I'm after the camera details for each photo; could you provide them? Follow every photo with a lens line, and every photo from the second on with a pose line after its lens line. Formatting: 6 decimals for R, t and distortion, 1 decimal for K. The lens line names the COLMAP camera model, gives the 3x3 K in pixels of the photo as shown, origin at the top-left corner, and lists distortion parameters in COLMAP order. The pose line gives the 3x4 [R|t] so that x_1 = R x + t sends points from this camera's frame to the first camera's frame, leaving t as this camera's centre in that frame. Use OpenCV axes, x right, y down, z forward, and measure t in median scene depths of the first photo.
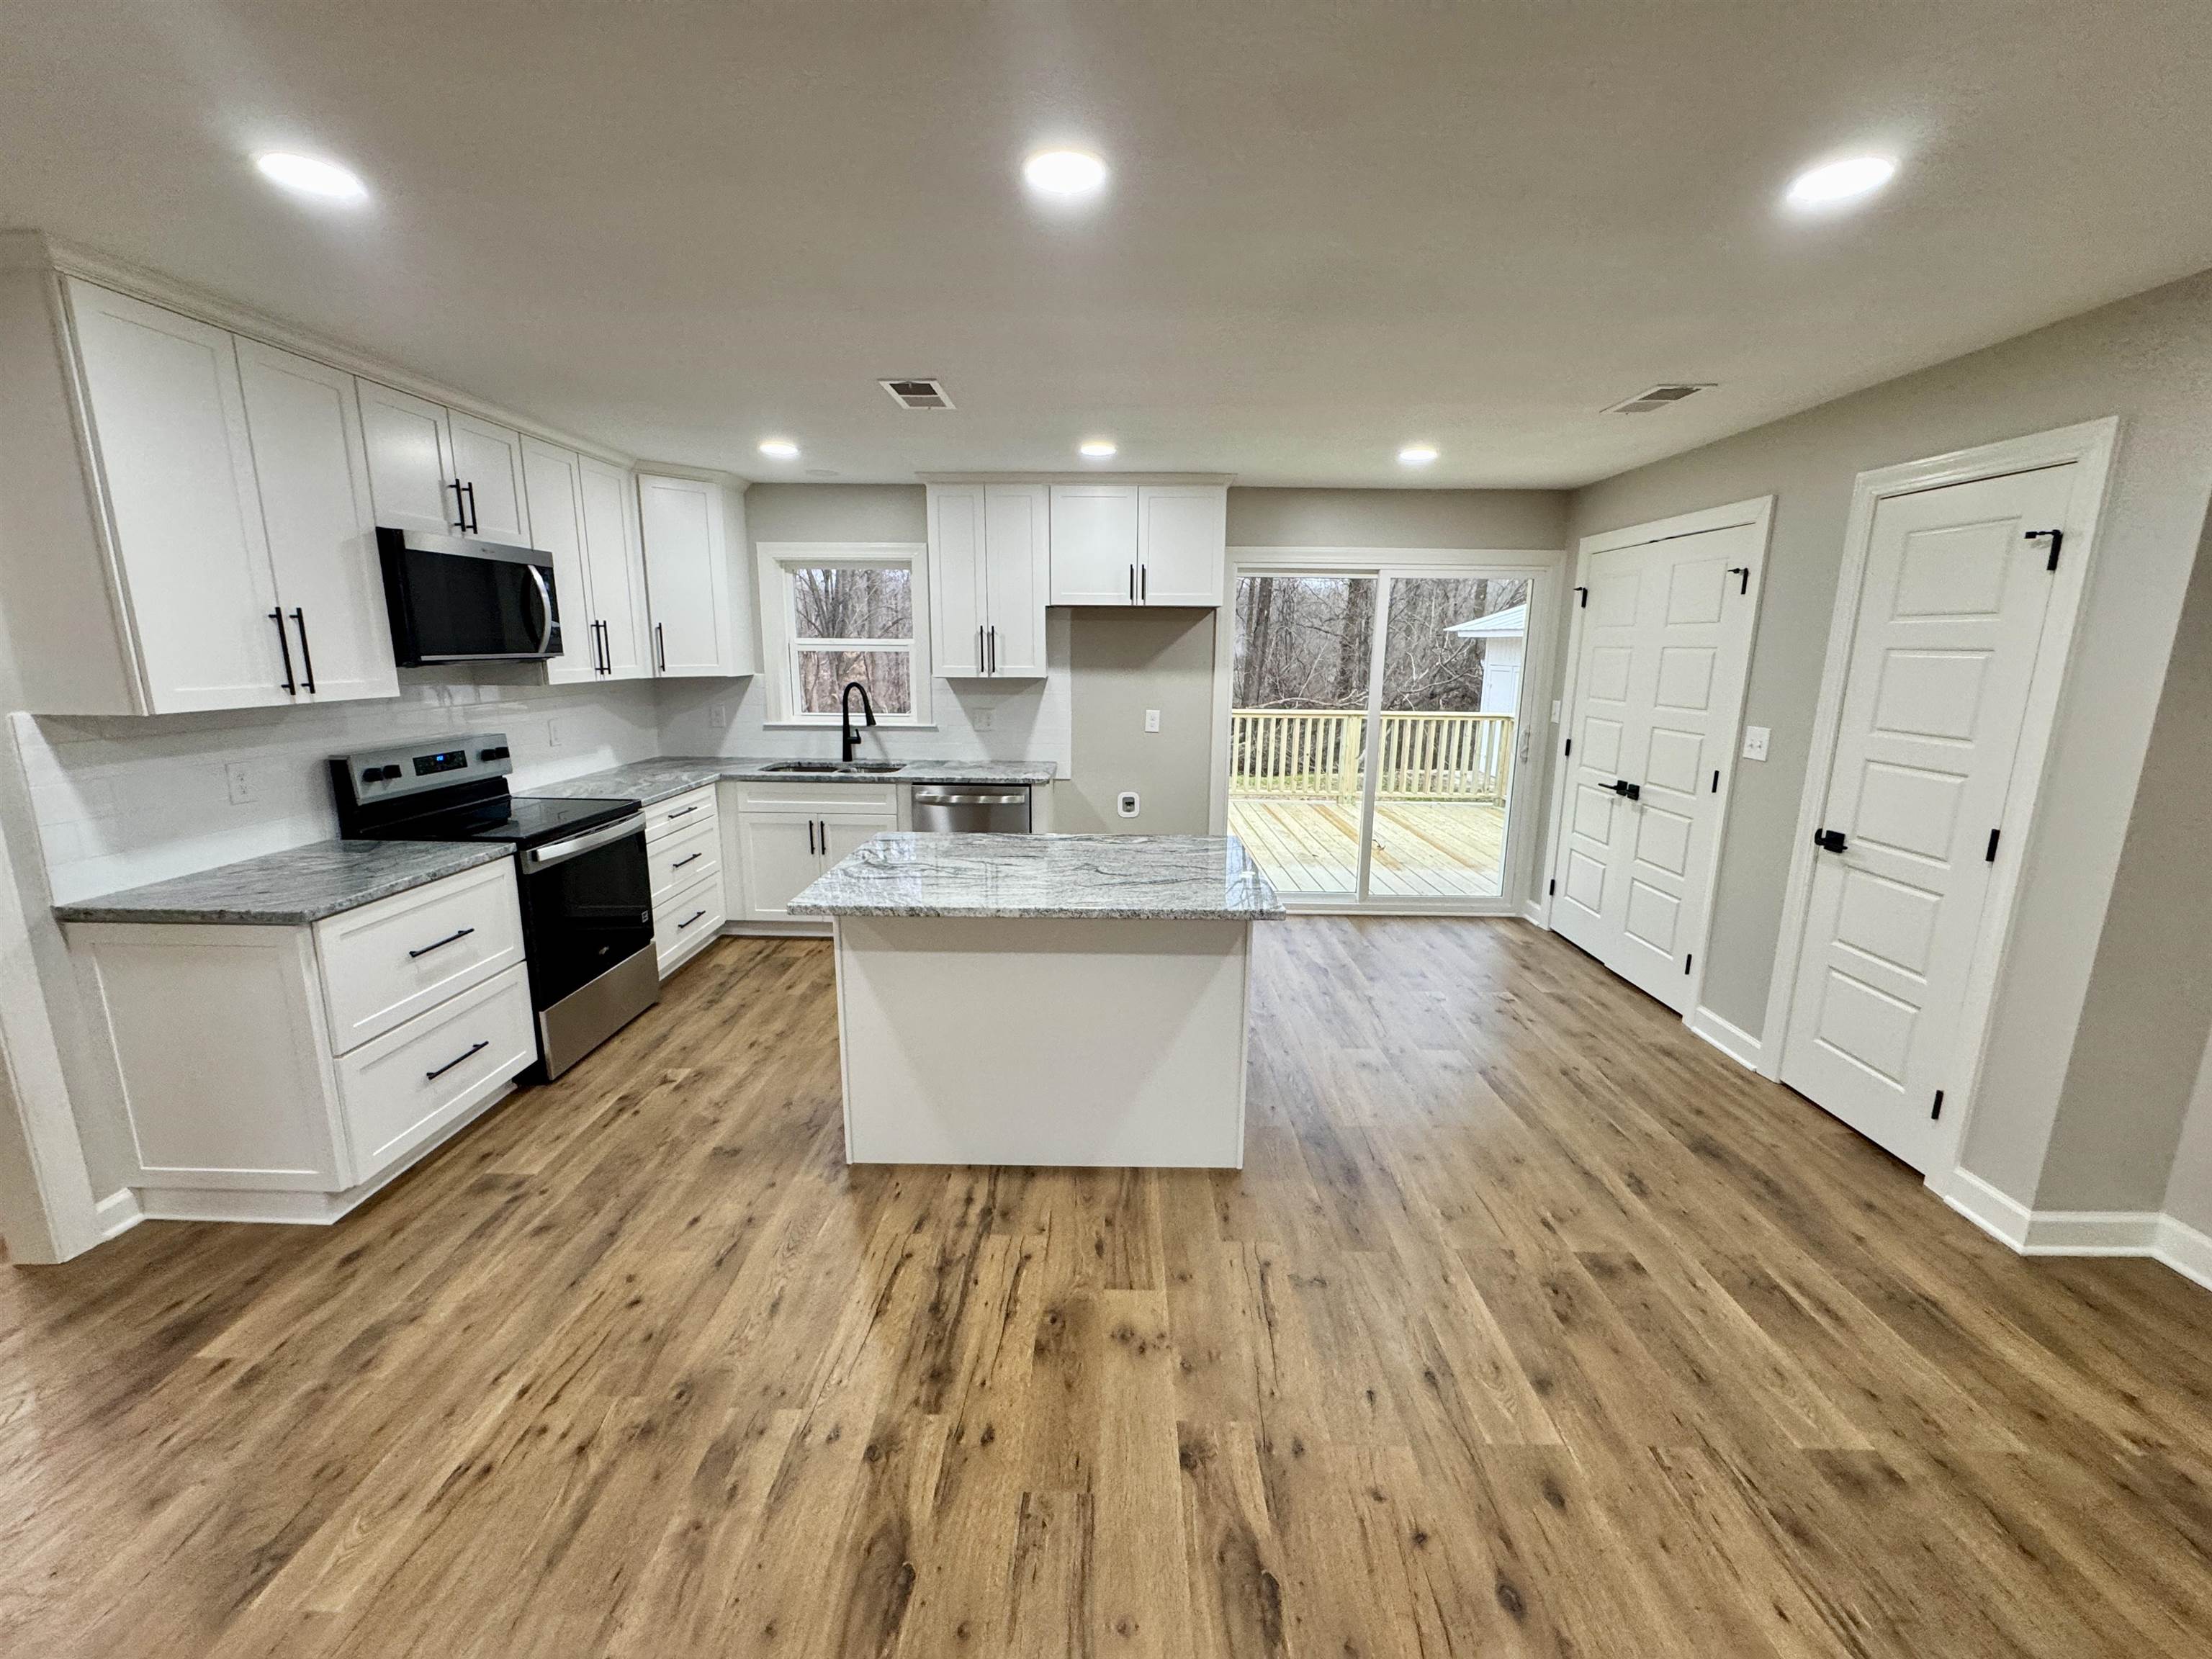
lens RADIAL K [[880.0, 0, 1103.0], [0, 880.0, 820.4], [0, 0, 1]] dist [-0.002410, 0.000326]
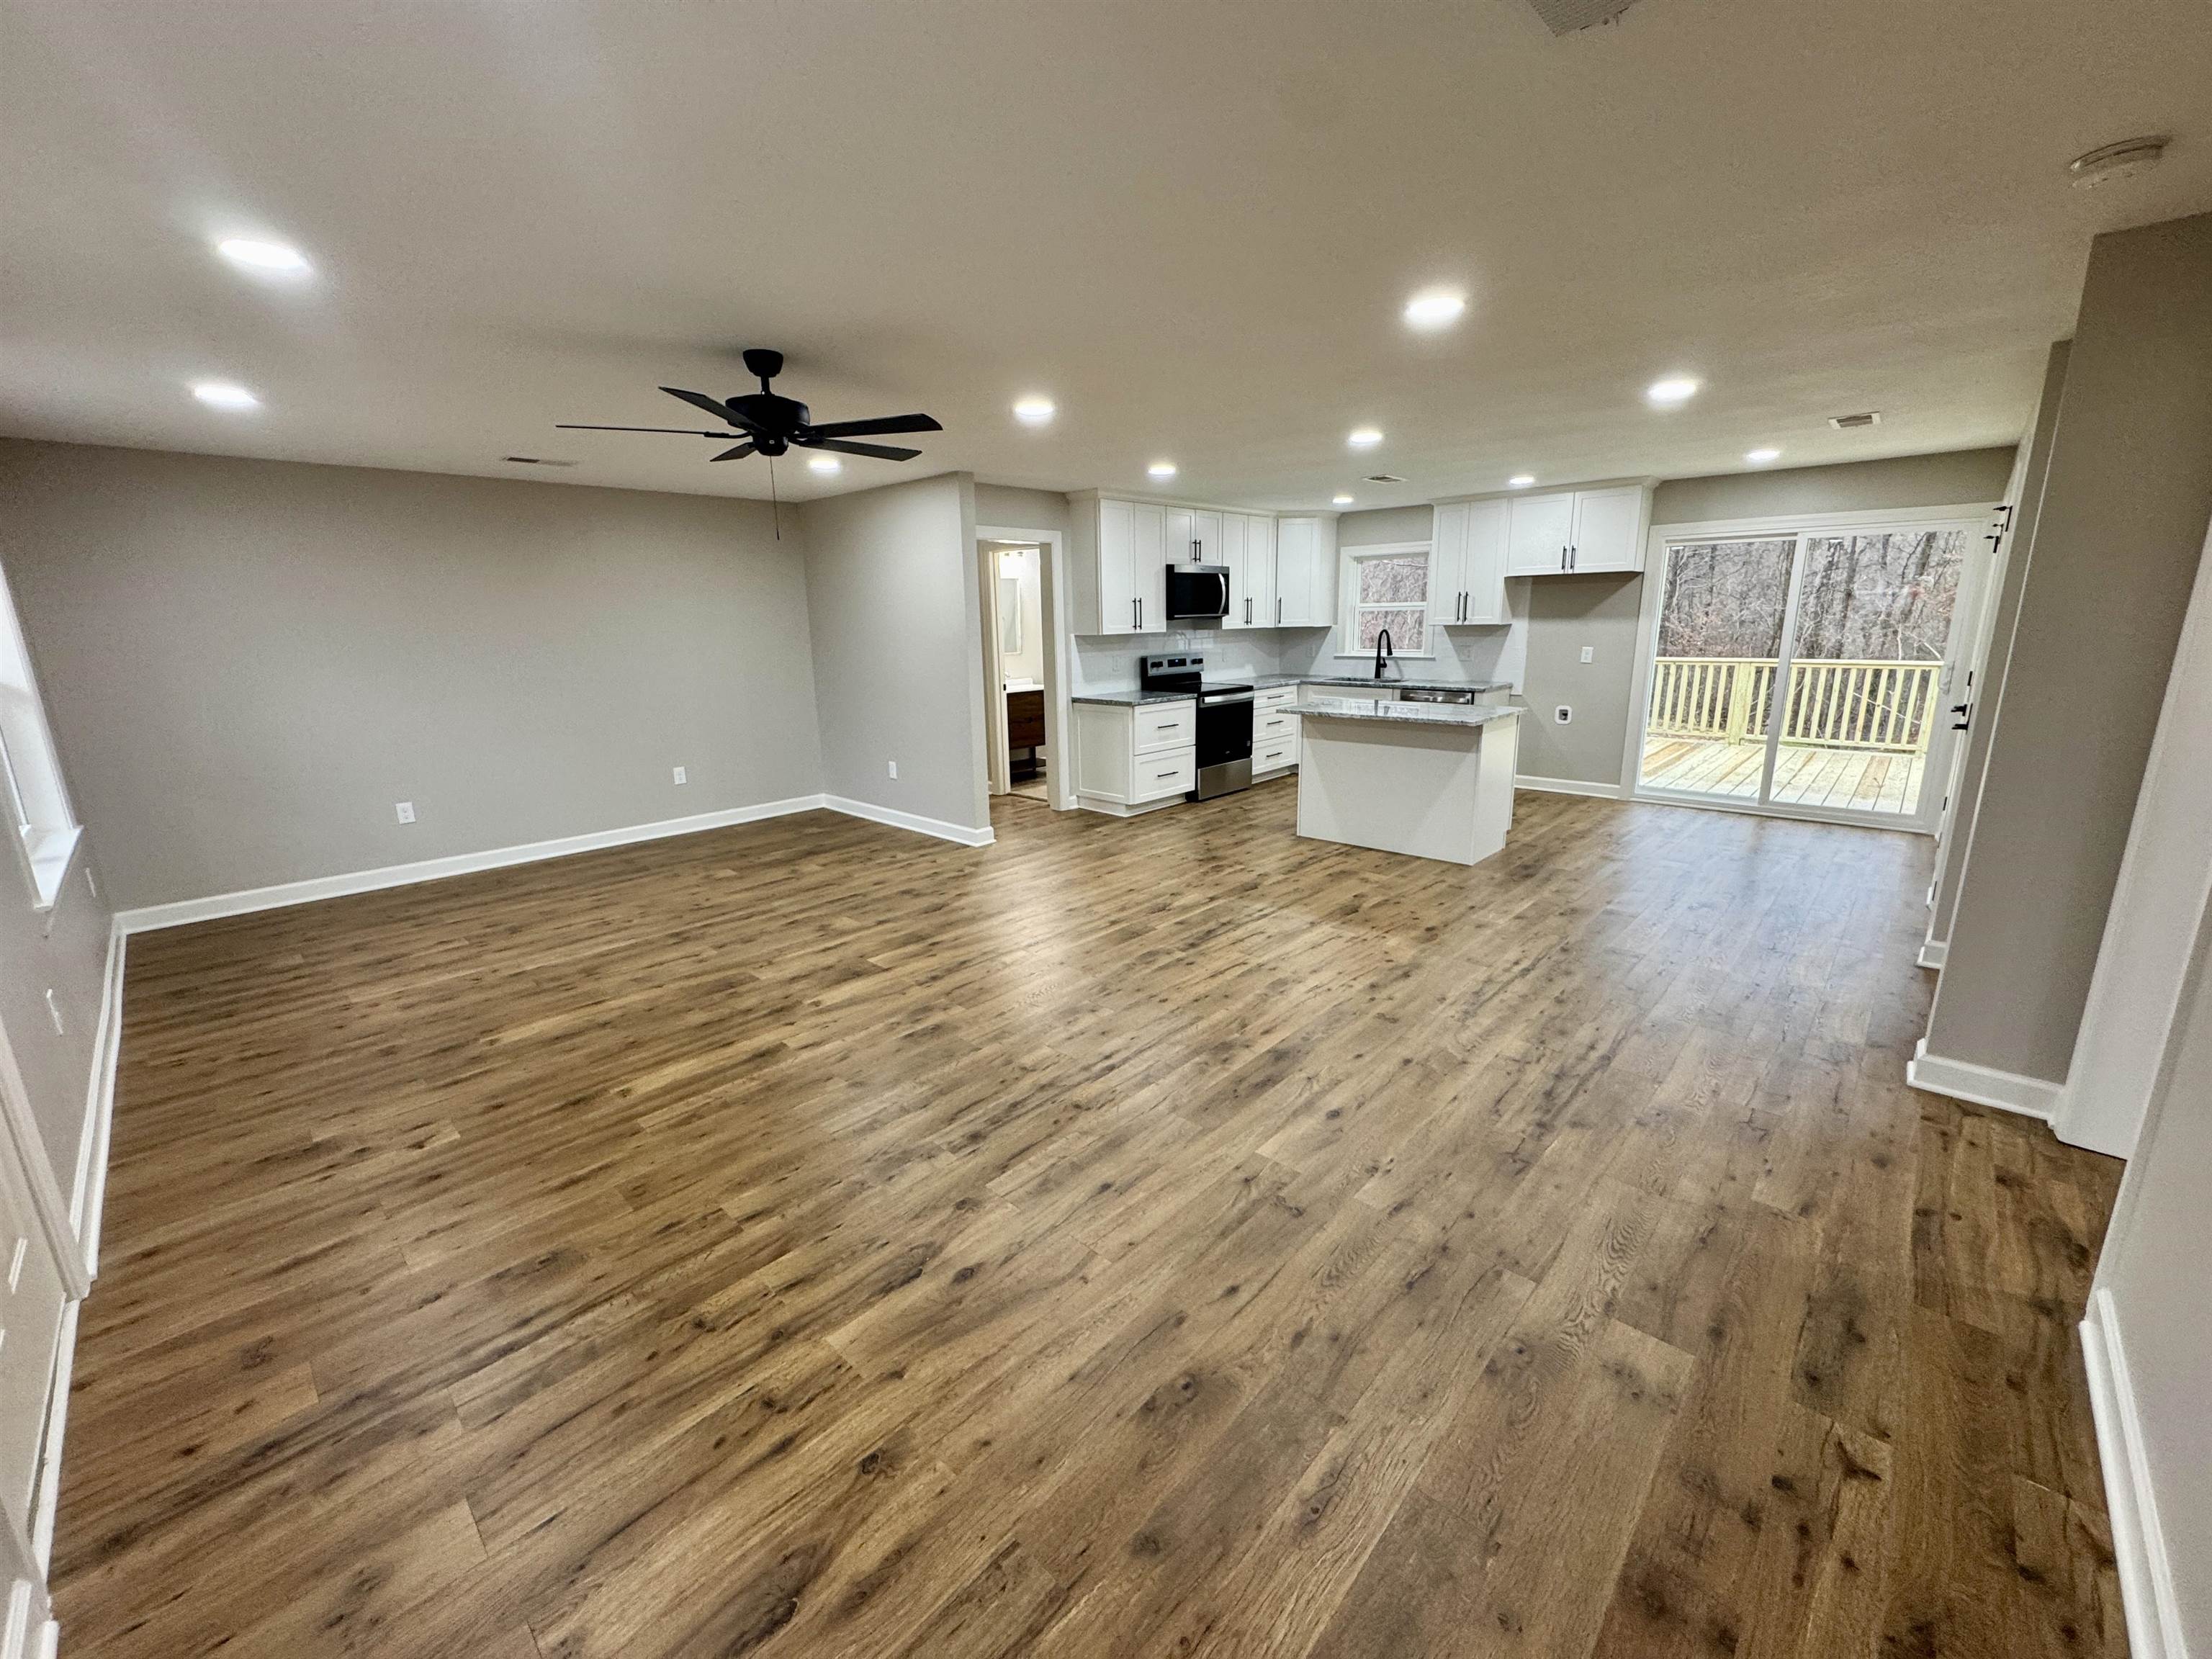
lens RADIAL K [[880.0, 0, 1104.1], [0, 880.0, 818.6], [0, 0, 1]] dist [-0.002410, 0.000326]
pose [[0.736353, 0.129360, -0.664116, 0.797479], [-0.107010, 0.991465, 0.074474, 0.216999], [0.668082, 0.016228, 0.743911, -0.967600]]
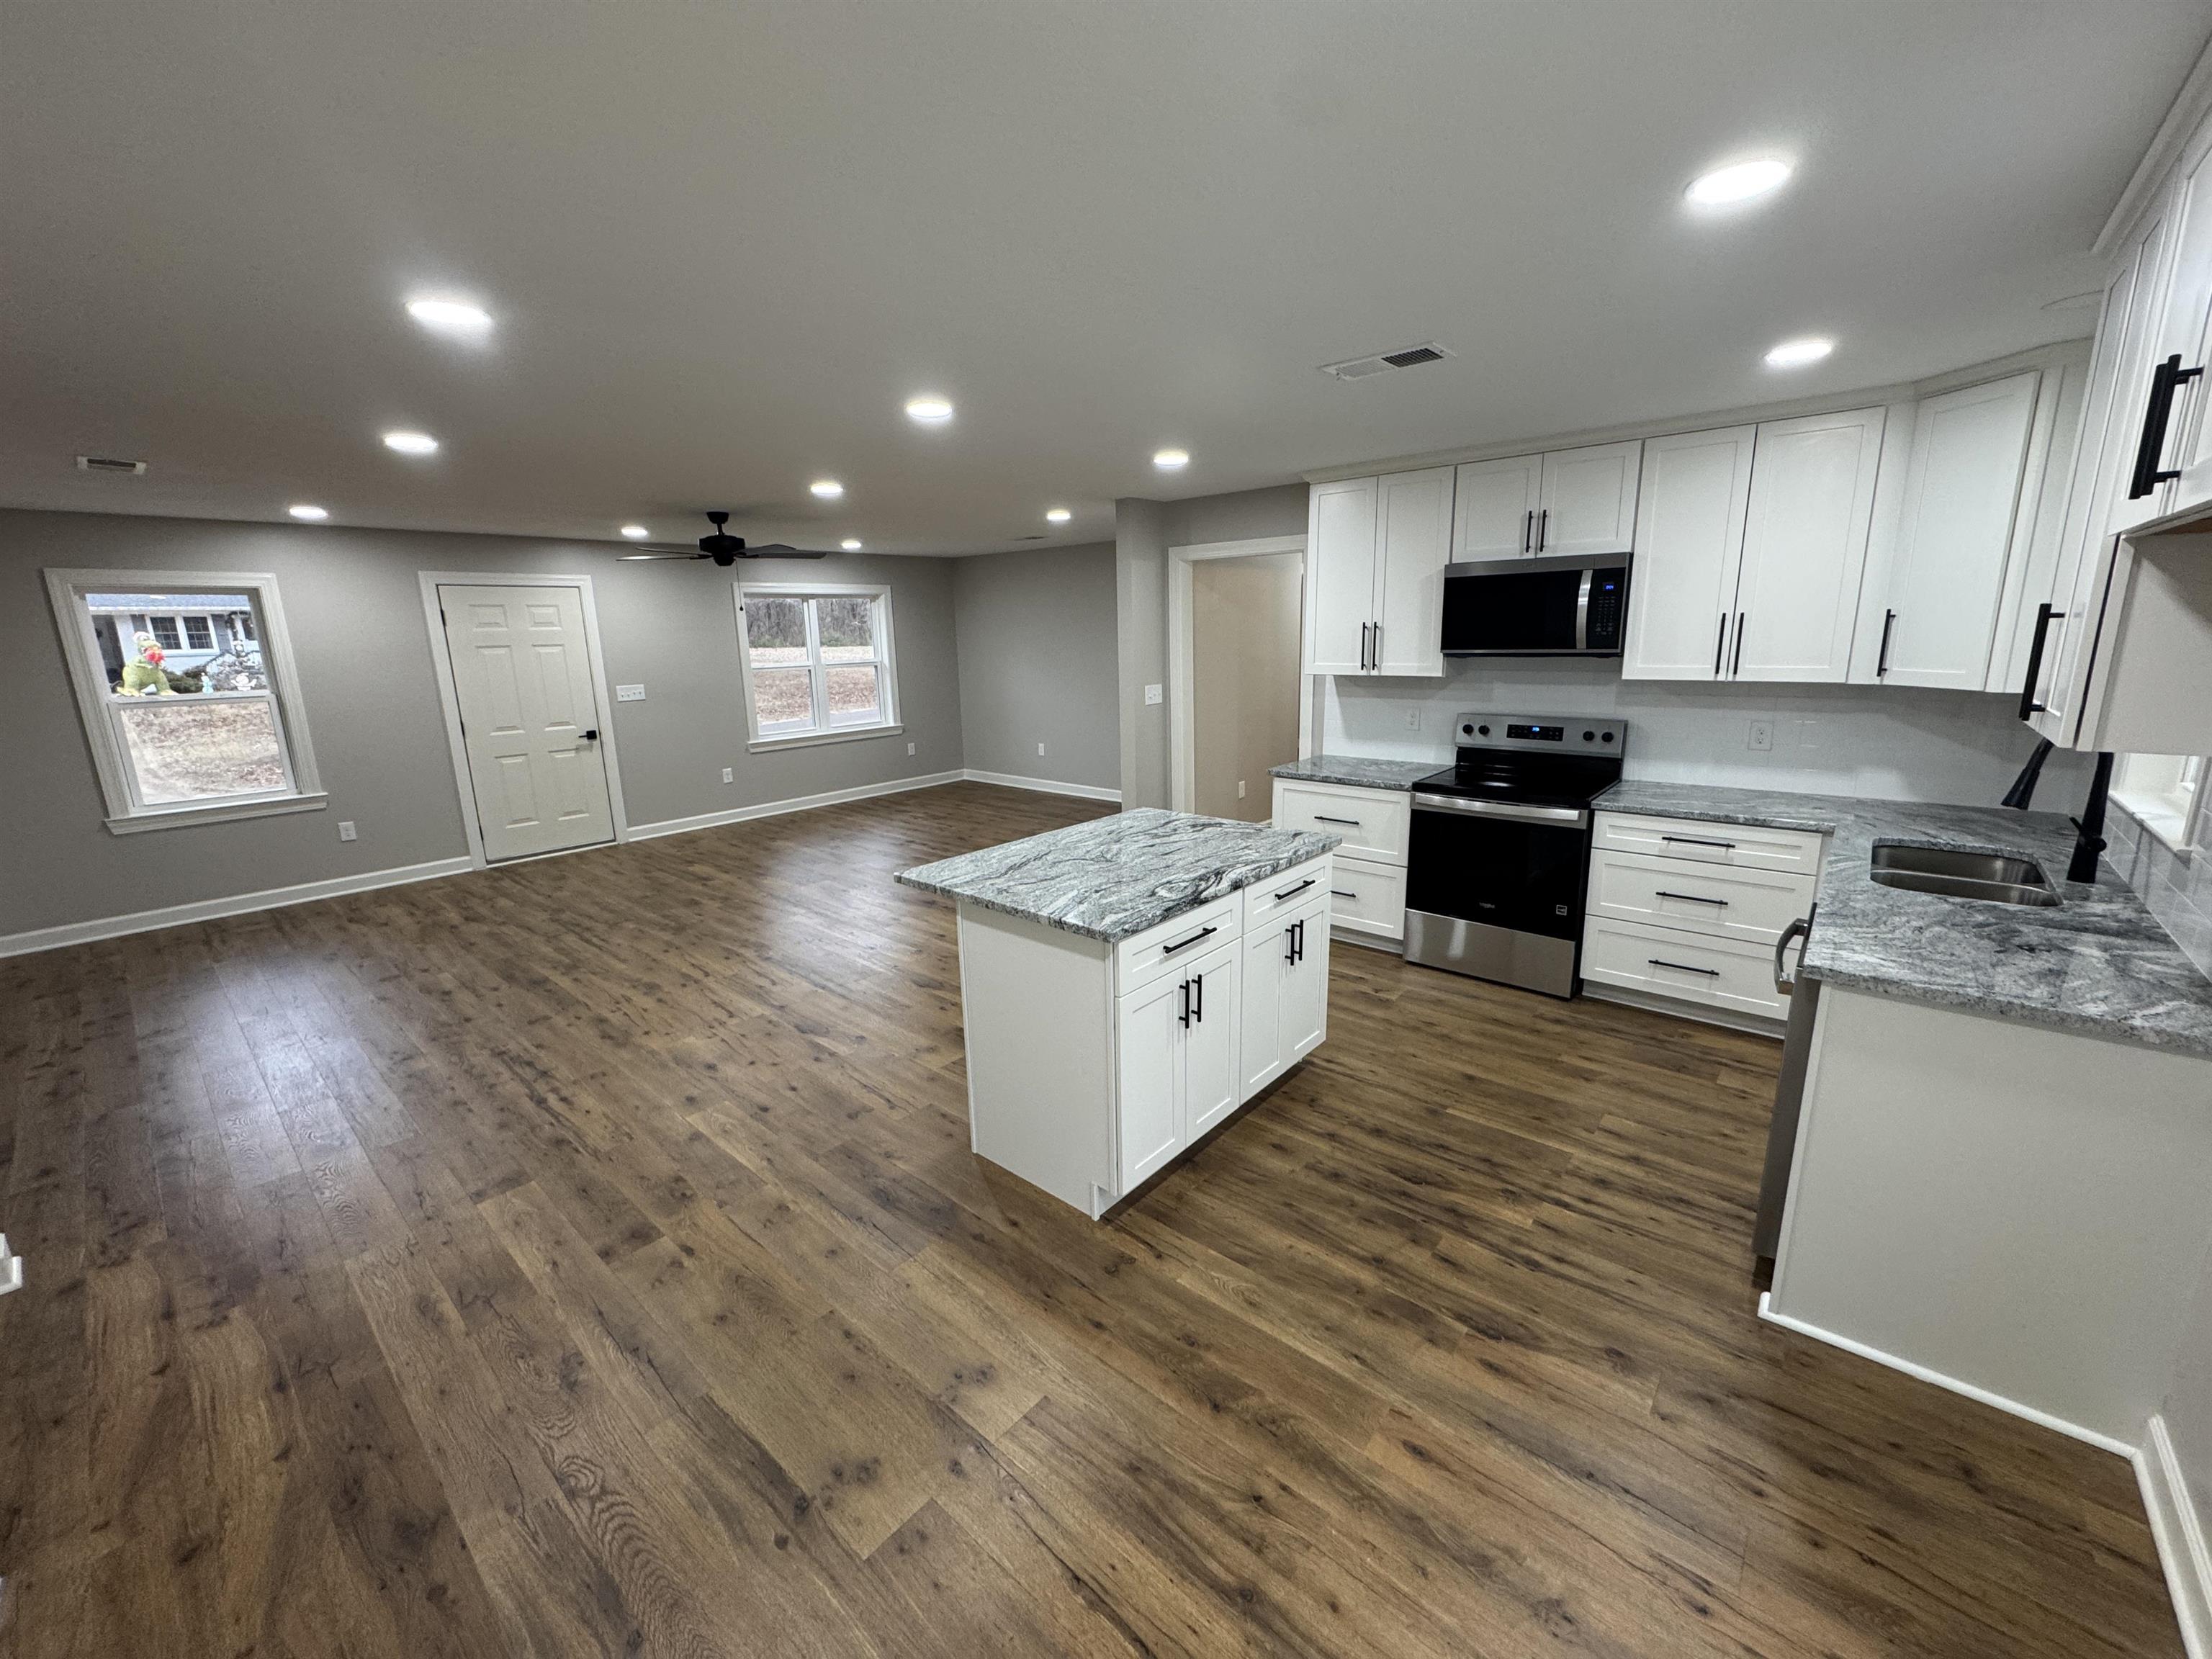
lens RADIAL K [[880.0, 0, 1104.6], [0, 880.0, 821.0], [0, 0, 1]] dist [-0.002410, 0.000326]
pose [[-0.644626, 0.169563, -0.745457, 0.730719], [-0.133122, 0.935300, 0.327861, -0.325723], [0.752819, 0.310584, -0.580346, 1.512129]]
